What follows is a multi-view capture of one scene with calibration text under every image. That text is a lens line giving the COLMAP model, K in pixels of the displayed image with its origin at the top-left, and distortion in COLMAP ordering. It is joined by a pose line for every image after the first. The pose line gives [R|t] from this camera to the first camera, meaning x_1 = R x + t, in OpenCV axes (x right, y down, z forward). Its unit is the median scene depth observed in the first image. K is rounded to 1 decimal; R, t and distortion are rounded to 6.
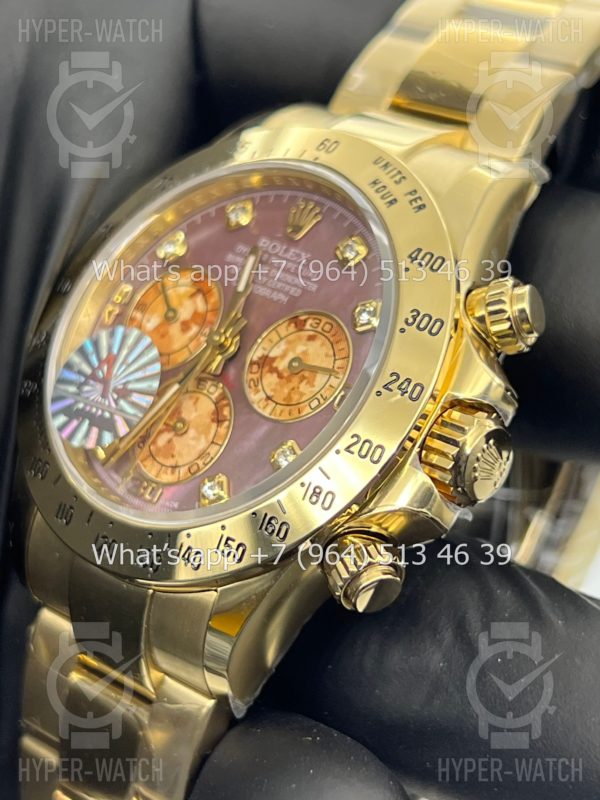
lens RADIAL K [[1875.1, 0, 300.4], [0, 1875.1, 398.8], [0, 0, 1]] dist [0.156820, 0.000000]
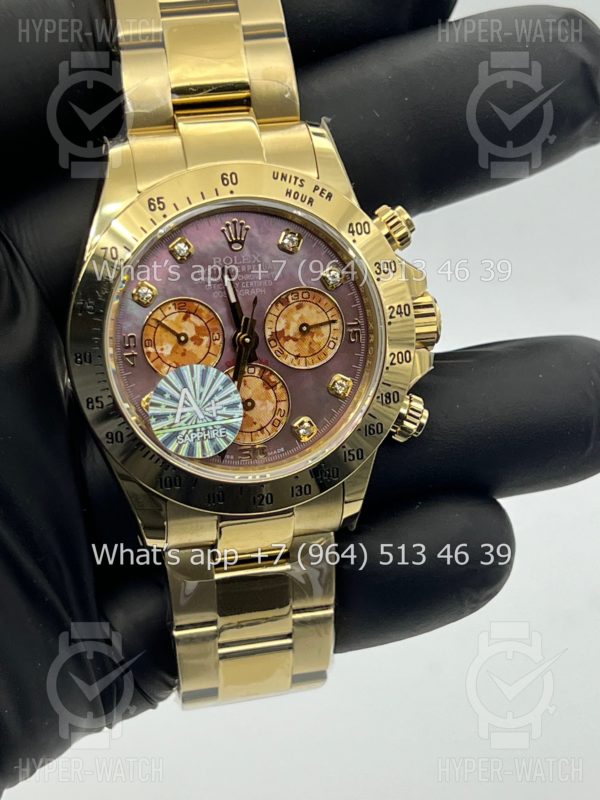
lens RADIAL K [[1875.1, 0, 295.7], [0, 1875.1, 400.8], [0, 0, 1]] dist [0.156820, 0.000000]
pose [[0.565910, -0.593113, 0.572680, -0.888103], [0.261467, 0.787860, 0.557594, -0.800495], [-0.781909, -0.165811, 0.600937, 0.098625]]
